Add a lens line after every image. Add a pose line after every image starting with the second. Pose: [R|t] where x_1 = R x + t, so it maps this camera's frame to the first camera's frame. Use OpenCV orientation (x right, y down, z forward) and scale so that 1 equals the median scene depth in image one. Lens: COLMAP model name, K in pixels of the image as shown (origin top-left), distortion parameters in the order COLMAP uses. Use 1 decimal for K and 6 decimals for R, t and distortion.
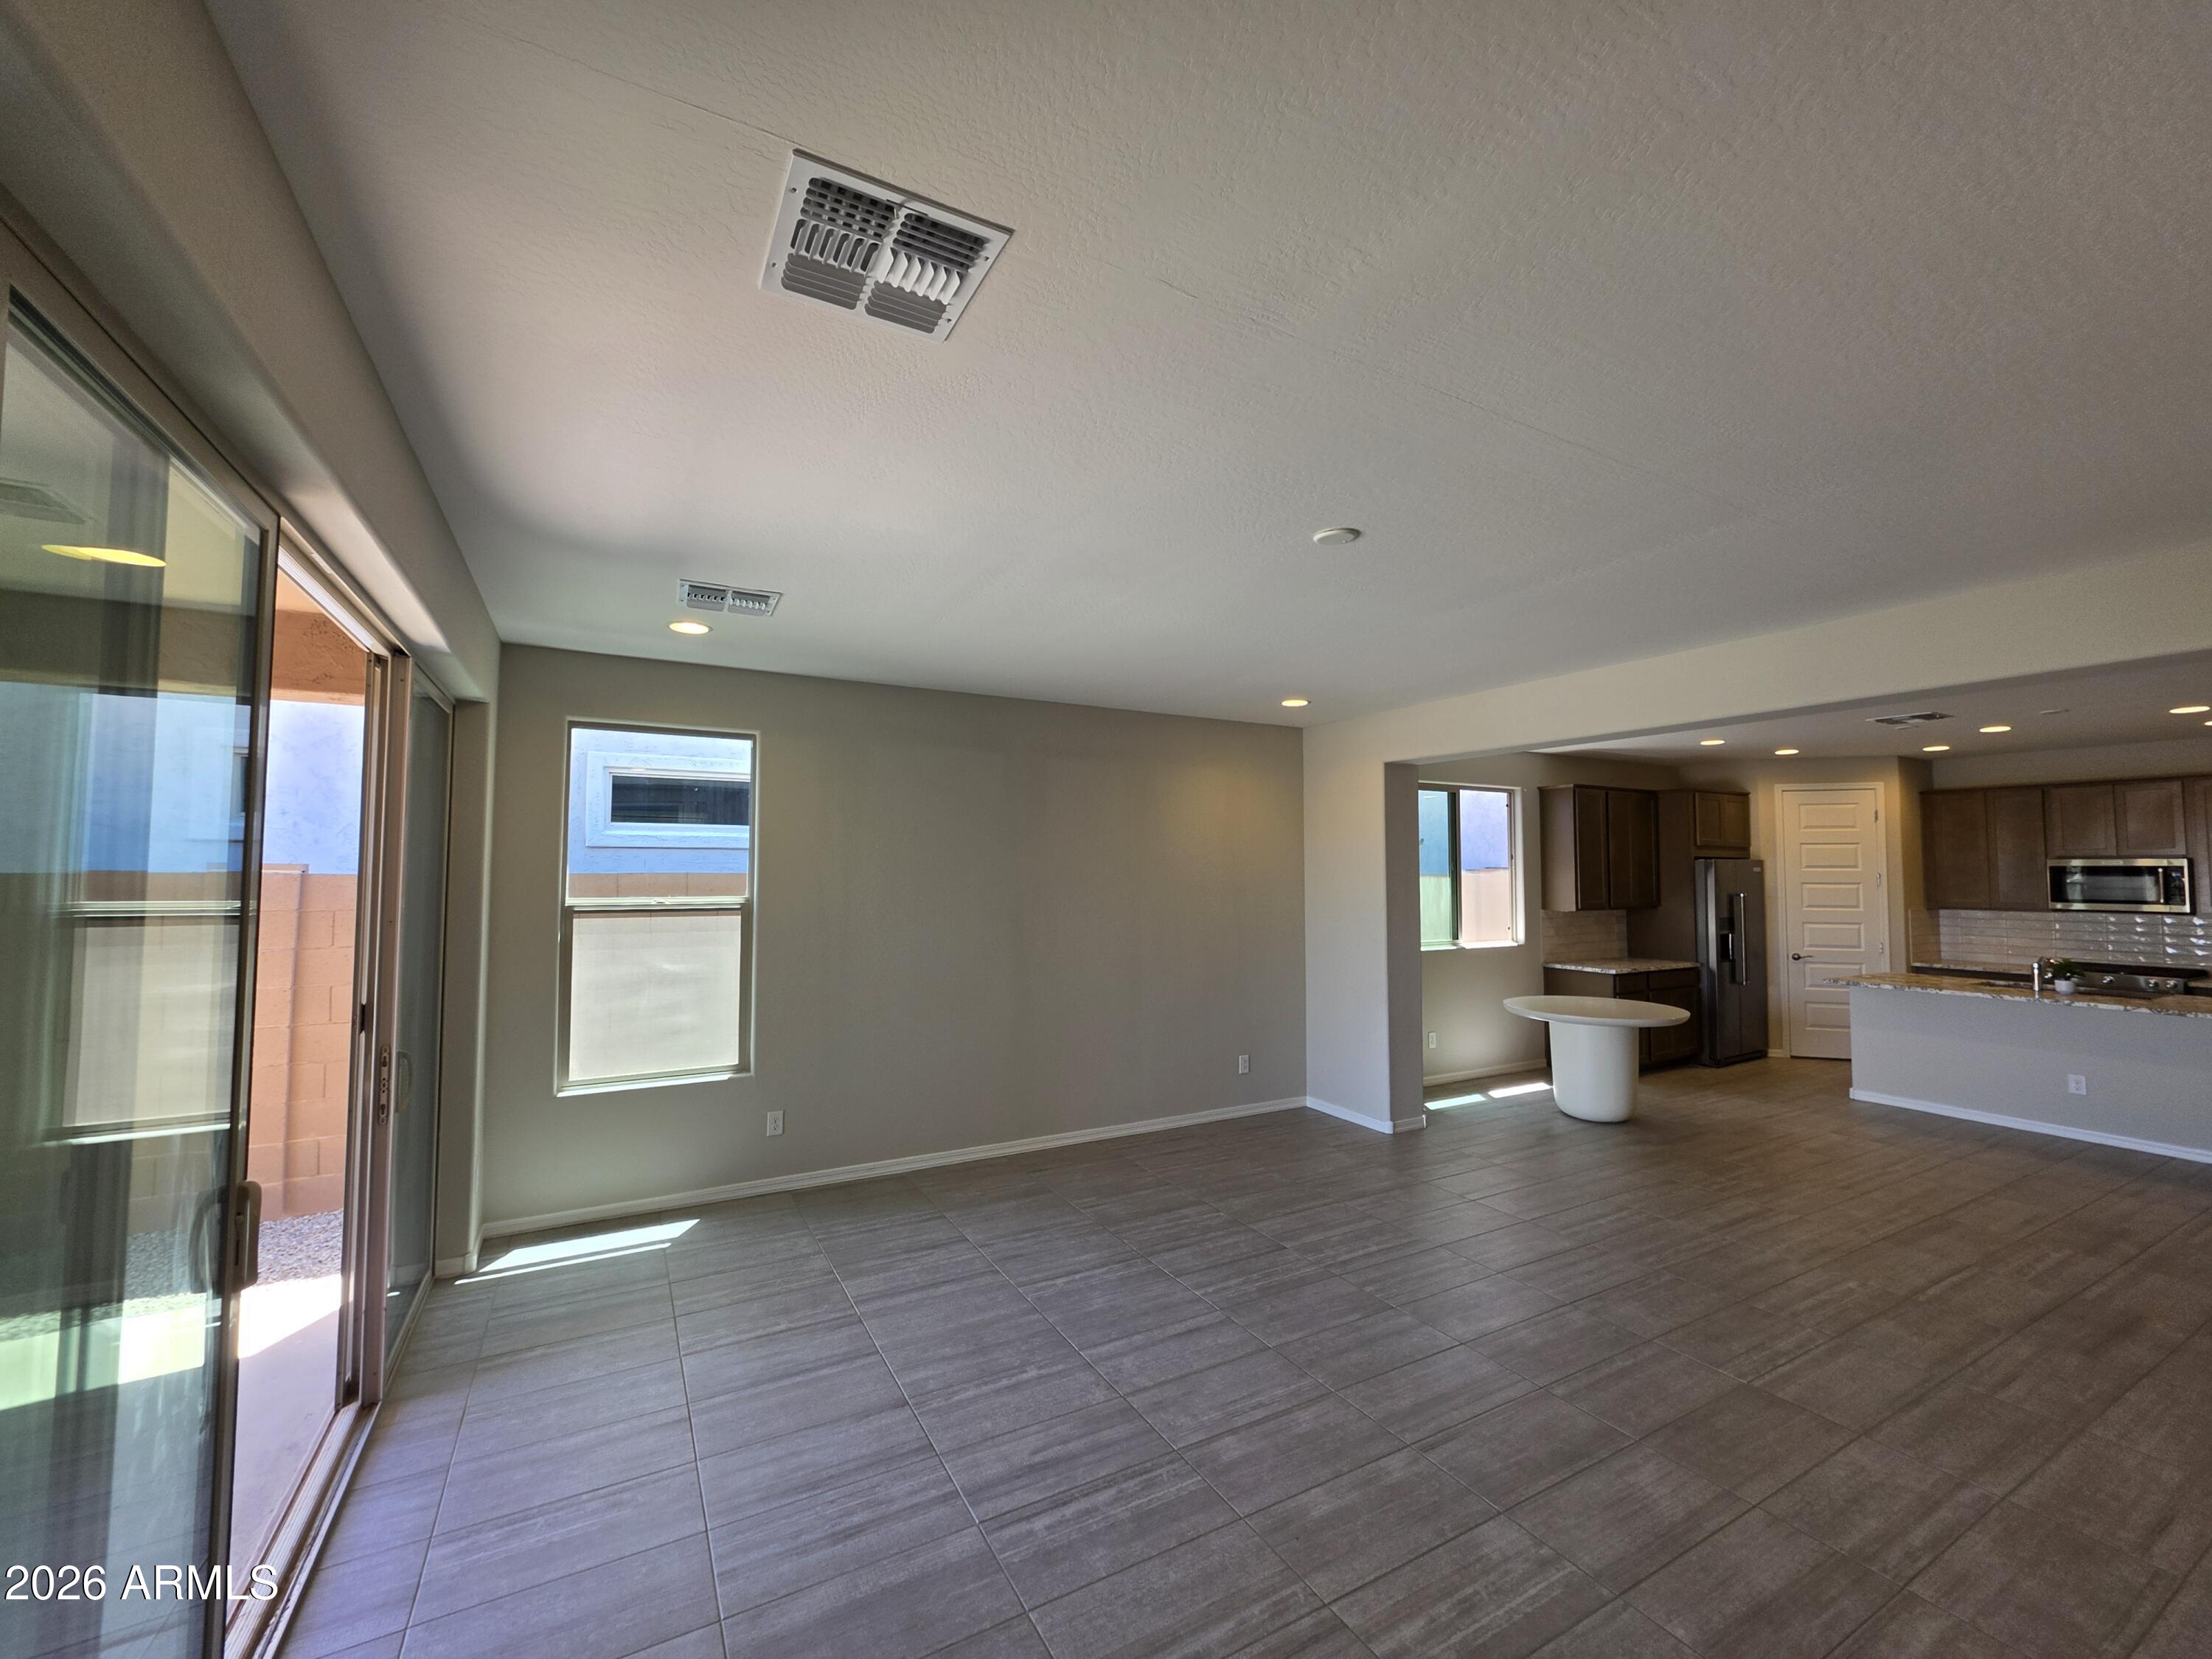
lens RADIAL K [[888.5, 0, 1091.1], [0, 888.5, 829.5], [0, 0, 1]] dist [-0.007339, 0.001289]
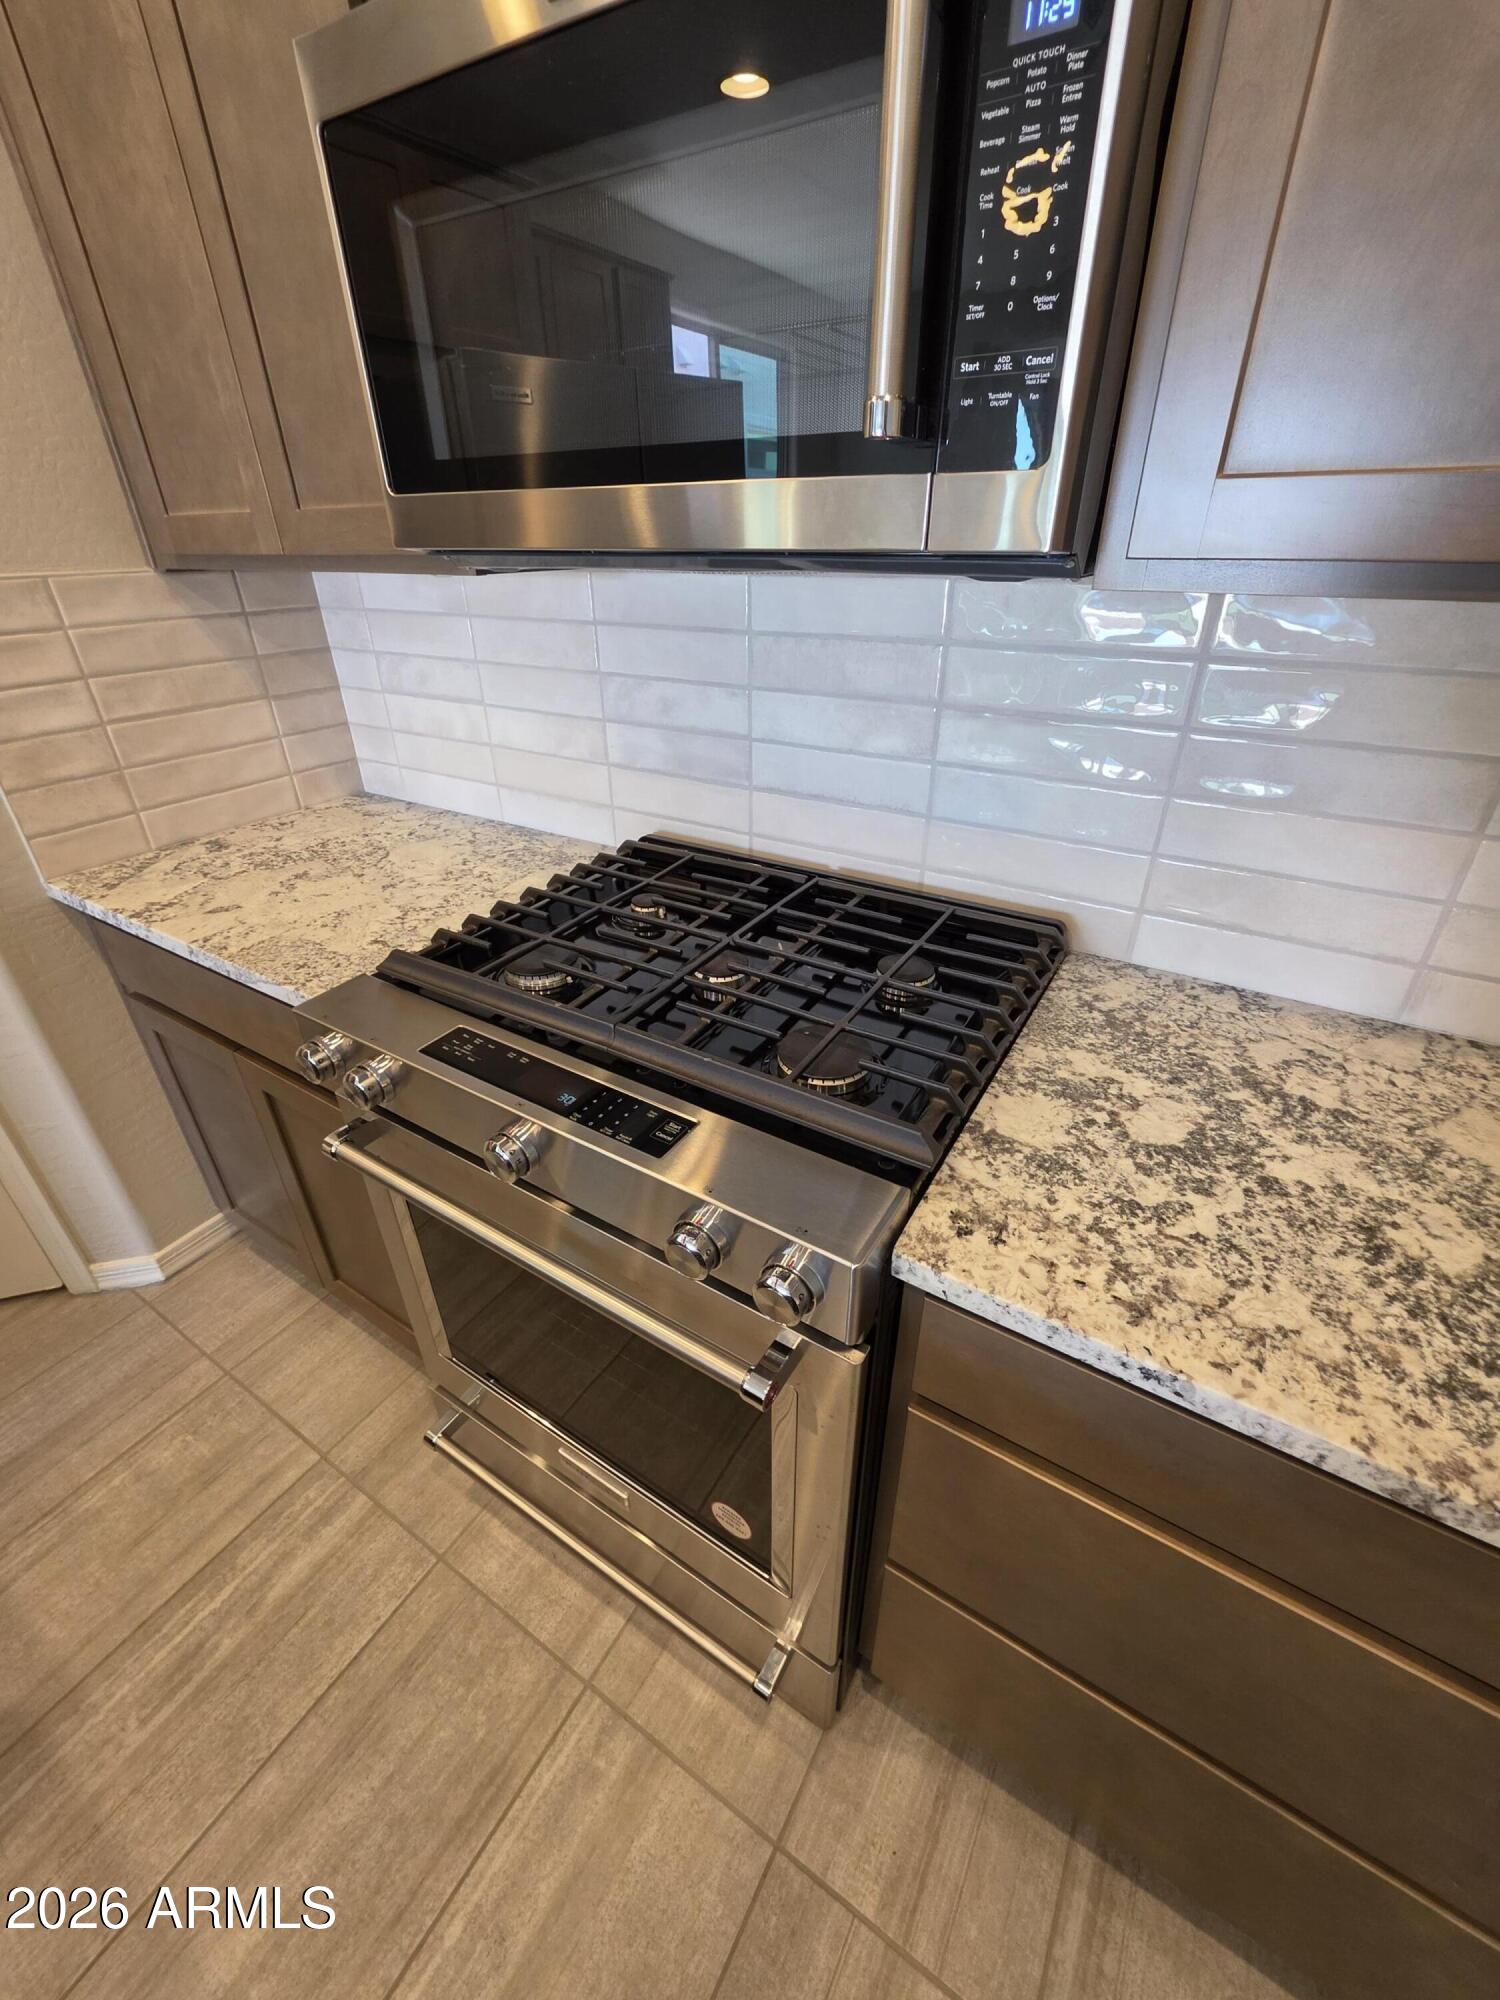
lens RADIAL K [[803.4, 0, 756.3], [0, 803.4, 992.7], [0, 0, 1]] dist [-0.007339, 0.001289]
pose [[0.870048, -0.260593, 0.418459, 1.955674], [-0.007844, 0.841432, 0.540307, 0.147308], [-0.492904, -0.473376, 0.730042, 1.555369]]
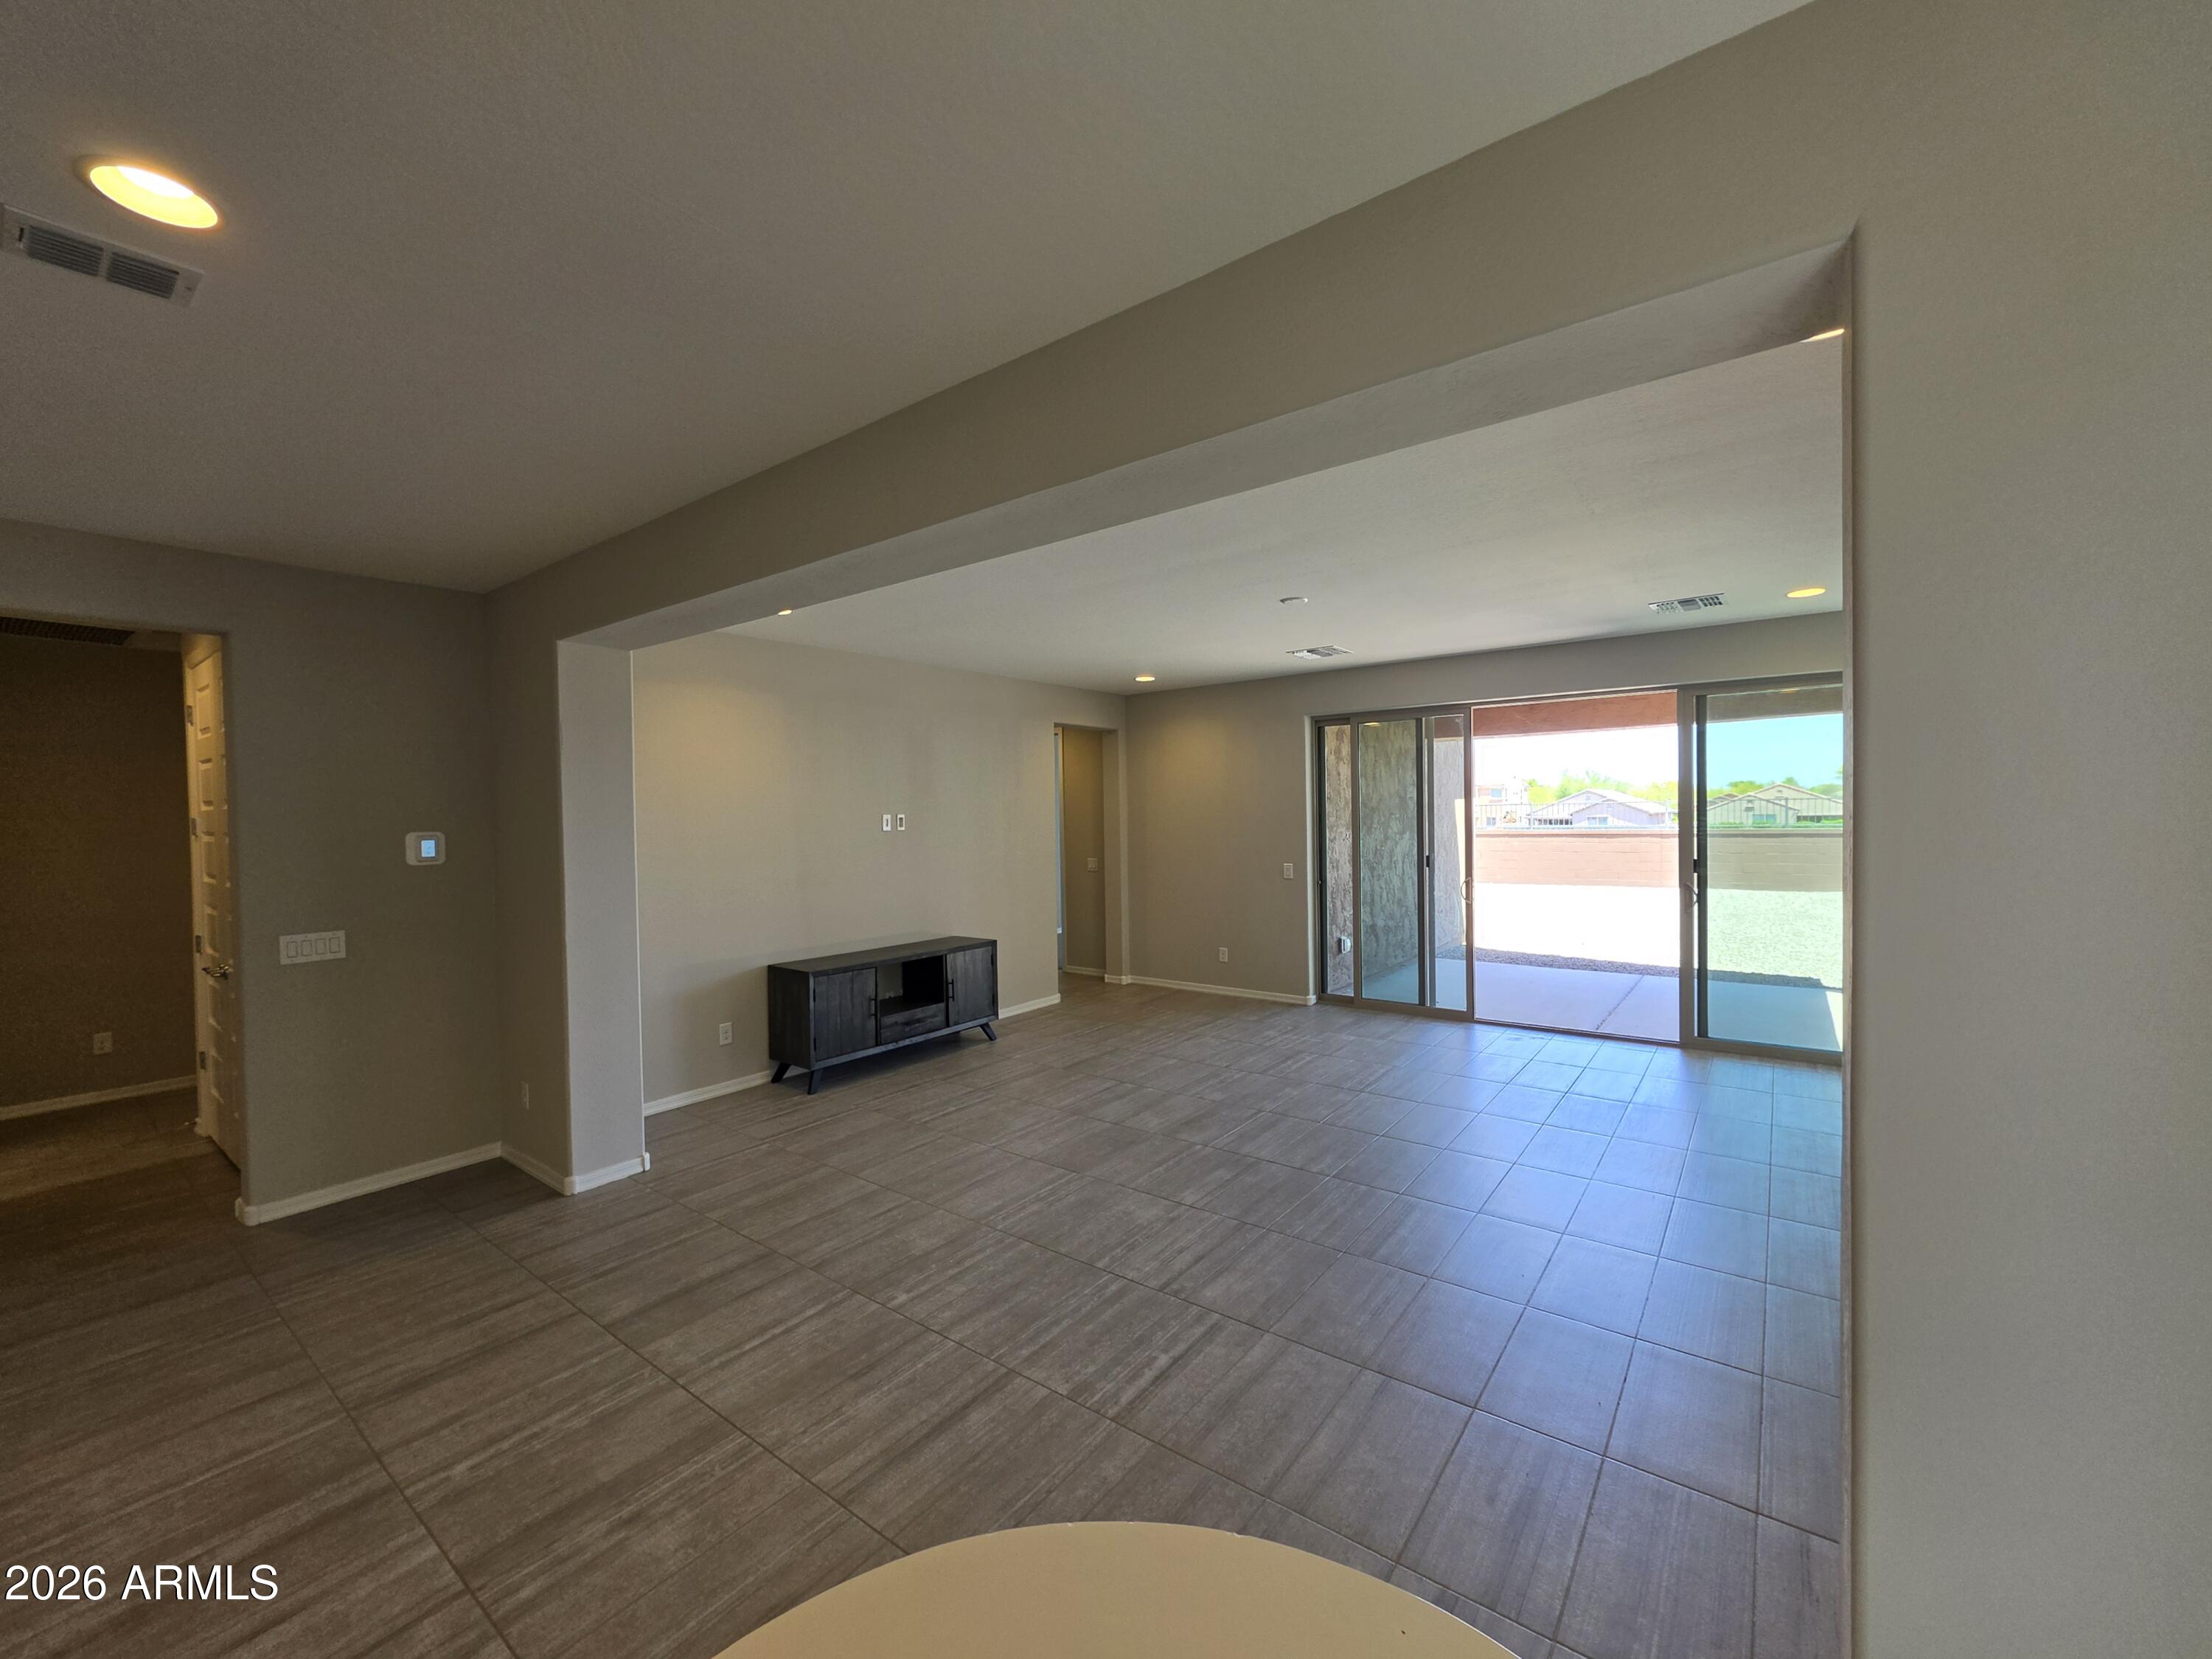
lens RADIAL K [[888.5, 0, 1098.8], [0, 888.5, 826.6], [0, 0, 1]] dist [-0.007339, 0.001289]
pose [[-0.913545, 0.018732, -0.406306, 0.927358], [0.032831, 0.999075, -0.027757, 0.094209], [0.405410, -0.038696, -0.913315, 1.678717]]
